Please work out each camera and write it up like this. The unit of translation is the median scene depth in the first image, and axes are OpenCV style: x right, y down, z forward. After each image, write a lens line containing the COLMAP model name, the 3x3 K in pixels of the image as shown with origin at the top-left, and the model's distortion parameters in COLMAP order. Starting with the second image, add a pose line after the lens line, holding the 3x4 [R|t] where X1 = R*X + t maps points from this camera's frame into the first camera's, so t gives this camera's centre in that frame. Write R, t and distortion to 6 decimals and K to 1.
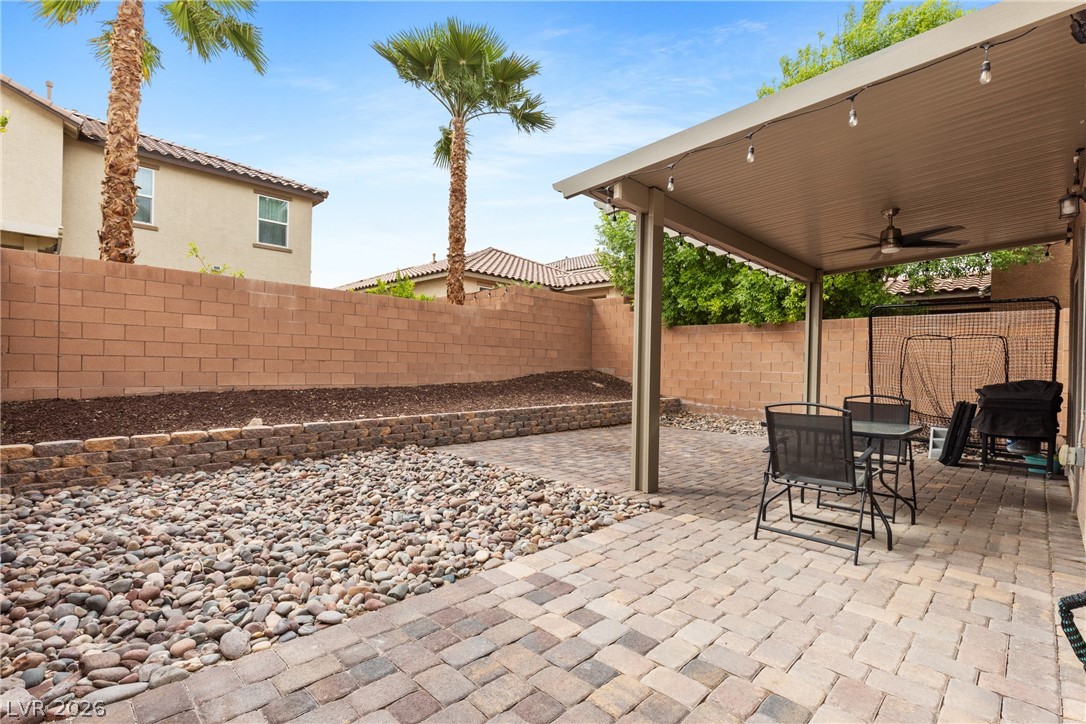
lens RADIAL K [[486.9, 0, 545.0], [0, 486.9, 368.8], [0, 0, 1]] dist [0.005226, -0.002020]
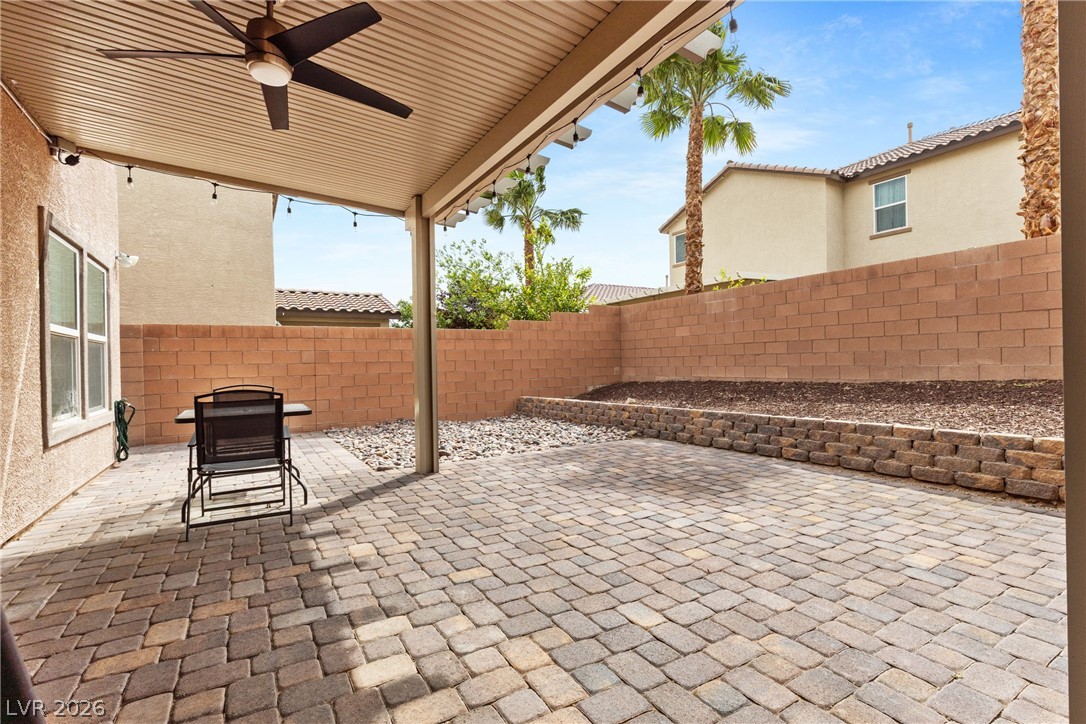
lens RADIAL K [[486.9, 0, 545.2], [0, 486.9, 363.1], [0, 0, 1]] dist [0.005226, -0.002020]
pose [[-0.222498, -0.017560, -0.974775, 0.650665], [0.009274, 0.999754, -0.020127, 0.017553], [0.974889, -0.013518, -0.222280, 0.804498]]
